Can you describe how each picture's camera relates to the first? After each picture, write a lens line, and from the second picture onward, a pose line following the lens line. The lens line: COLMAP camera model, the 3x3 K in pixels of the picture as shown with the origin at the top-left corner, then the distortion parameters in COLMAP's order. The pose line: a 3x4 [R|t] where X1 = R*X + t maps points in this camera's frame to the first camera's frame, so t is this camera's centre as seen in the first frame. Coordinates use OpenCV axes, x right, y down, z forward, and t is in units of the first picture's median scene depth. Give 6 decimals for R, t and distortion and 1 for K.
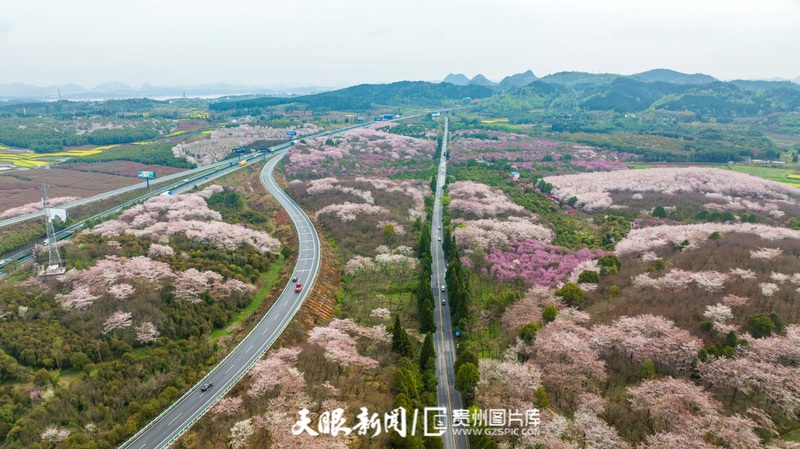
lens RADIAL K [[589.8, 0, 377.2], [0, 589.8, 225.3], [0, 0, 1]] dist [-0.069407, 0.062935]
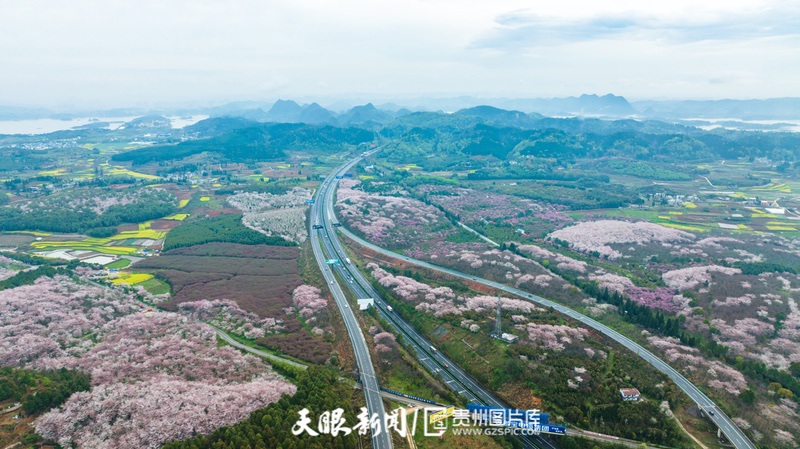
lens RADIAL K [[583.8, 0, 400.0], [0, 583.8, 224.5], [0, 0, 1]] dist [0.000694, 0.007826]
pose [[0.925120, -0.082124, 0.370687, -1.169275], [0.088529, 0.996074, -0.000264, -0.243252], [-0.369210, 0.033061, 0.928758, -0.574193]]
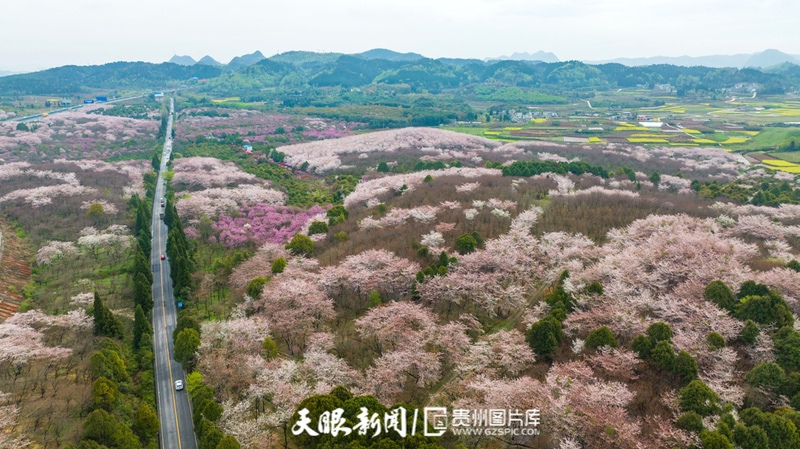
lens RADIAL K [[583.8, 0, 400.0], [0, 583.8, 224.5], [0, 0, 1]] dist [0.000694, 0.007826]
pose [[0.890545, -0.126175, 0.437046, 0.035222], [0.114755, 0.992002, 0.052560, 0.031685], [-0.440183, 0.003346, 0.897902, 0.029440]]
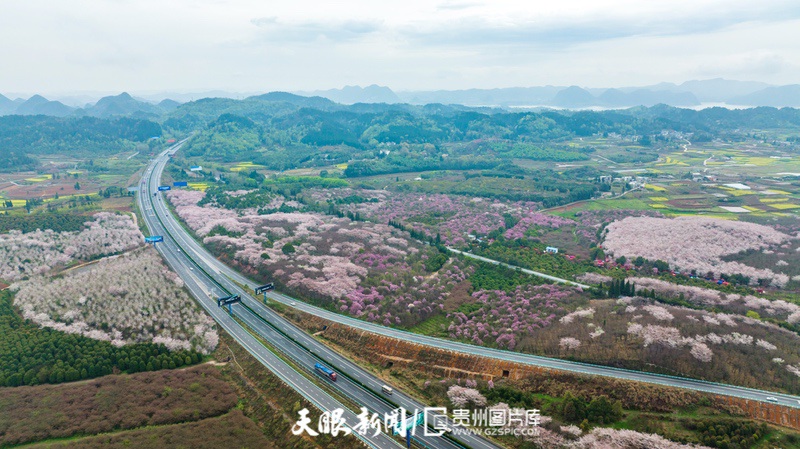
lens RADIAL K [[583.8, 0, 400.0], [0, 583.8, 224.5], [0, 0, 1]] dist [0.000694, 0.007826]
pose [[0.681777, -0.172295, 0.710981, -1.114825], [0.184681, 0.980927, 0.060618, -0.425839], [-0.707865, 0.089977, 0.700593, 0.938808]]
